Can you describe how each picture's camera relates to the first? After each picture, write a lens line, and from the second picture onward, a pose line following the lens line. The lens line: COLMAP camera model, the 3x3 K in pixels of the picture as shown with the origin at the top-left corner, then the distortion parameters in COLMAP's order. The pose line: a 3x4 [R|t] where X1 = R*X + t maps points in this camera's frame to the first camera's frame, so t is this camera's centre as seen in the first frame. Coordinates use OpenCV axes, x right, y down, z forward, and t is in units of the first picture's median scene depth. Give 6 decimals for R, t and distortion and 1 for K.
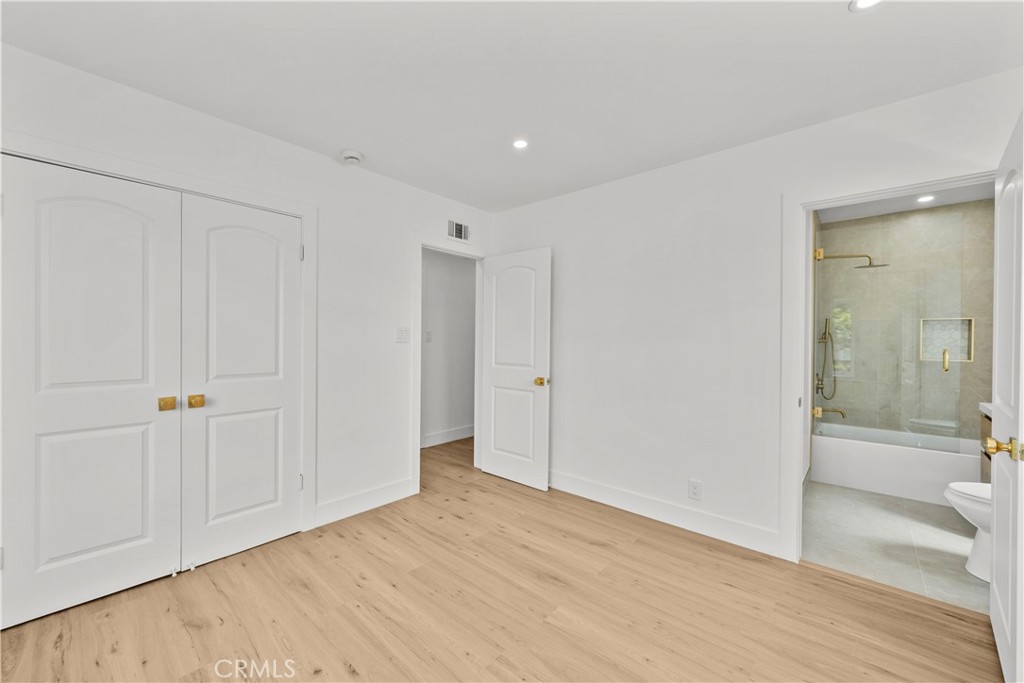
lens RADIAL K [[401.8, 0, 509.8], [0, 401.8, 339.4], [0, 0, 1]] dist [-0.001135, 0.000123]
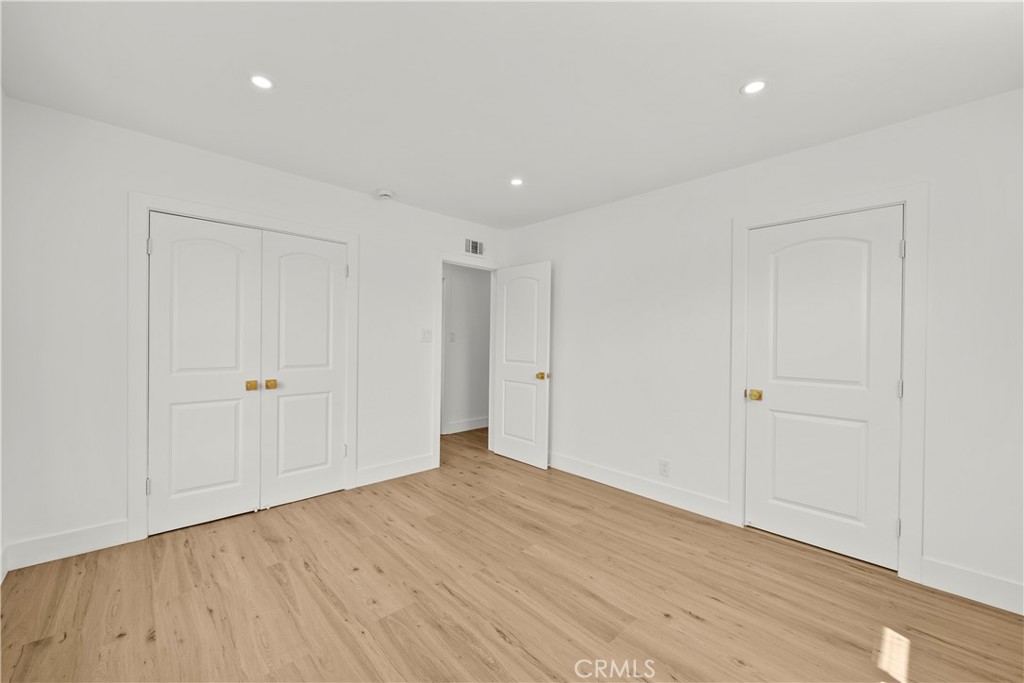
lens RADIAL K [[401.8, 0, 509.8], [0, 401.8, 339.4], [0, 0, 1]] dist [-0.001135, 0.000123]
pose [[0.996007, 0.004829, -0.089147, 0.129959], [-0.005011, 0.999986, -0.001822, 0.001575], [0.089137, 0.002262, 0.996017, -0.258490]]
